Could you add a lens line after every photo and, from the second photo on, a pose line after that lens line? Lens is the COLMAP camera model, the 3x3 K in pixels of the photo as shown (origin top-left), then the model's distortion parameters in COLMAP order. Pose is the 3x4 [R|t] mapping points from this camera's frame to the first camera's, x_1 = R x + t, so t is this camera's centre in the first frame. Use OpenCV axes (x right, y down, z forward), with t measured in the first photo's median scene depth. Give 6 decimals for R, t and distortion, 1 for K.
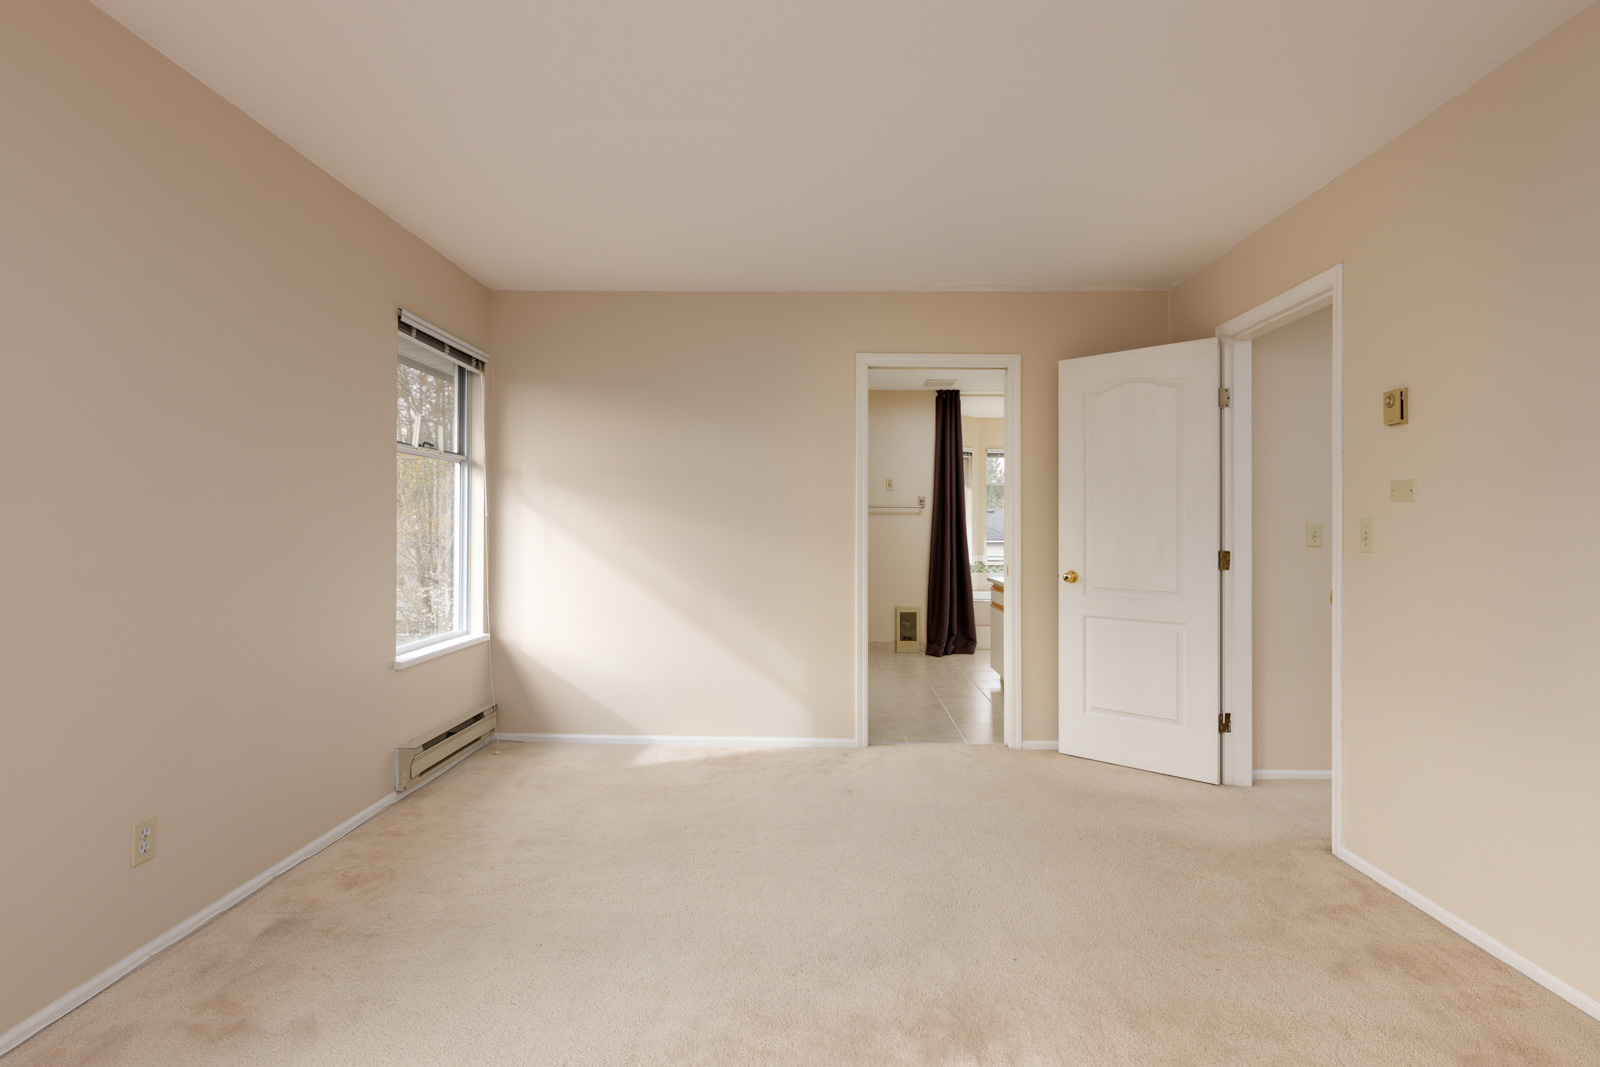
lens RADIAL K [[805.6, 0, 801.1], [0, 805.6, 525.5], [0, 0, 1]] dist [0.000931, 0.000572]
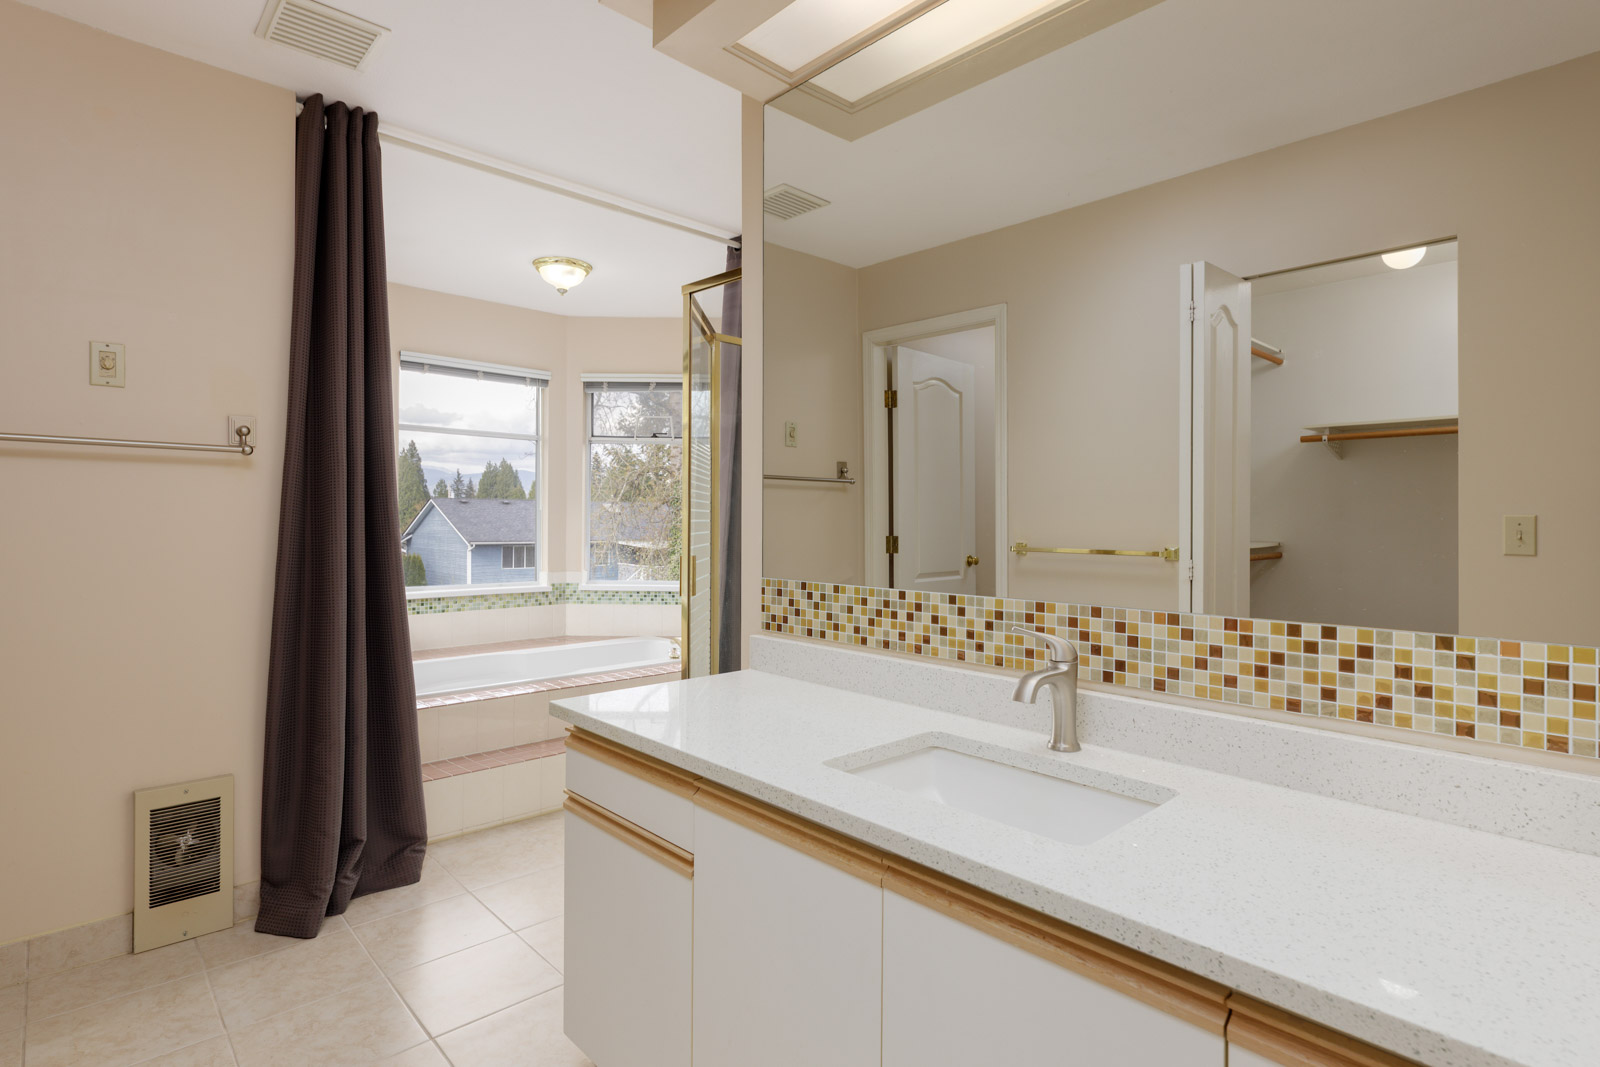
lens RADIAL K [[805.6, 0, 802.8], [0, 805.6, 520.9], [0, 0, 1]] dist [0.000931, 0.000572]
pose [[0.738334, 0.002766, 0.674429, 0.100260], [-0.001751, 0.999996, -0.002185, 0.004713], [-0.674433, 0.000432, 0.738336, 0.628547]]
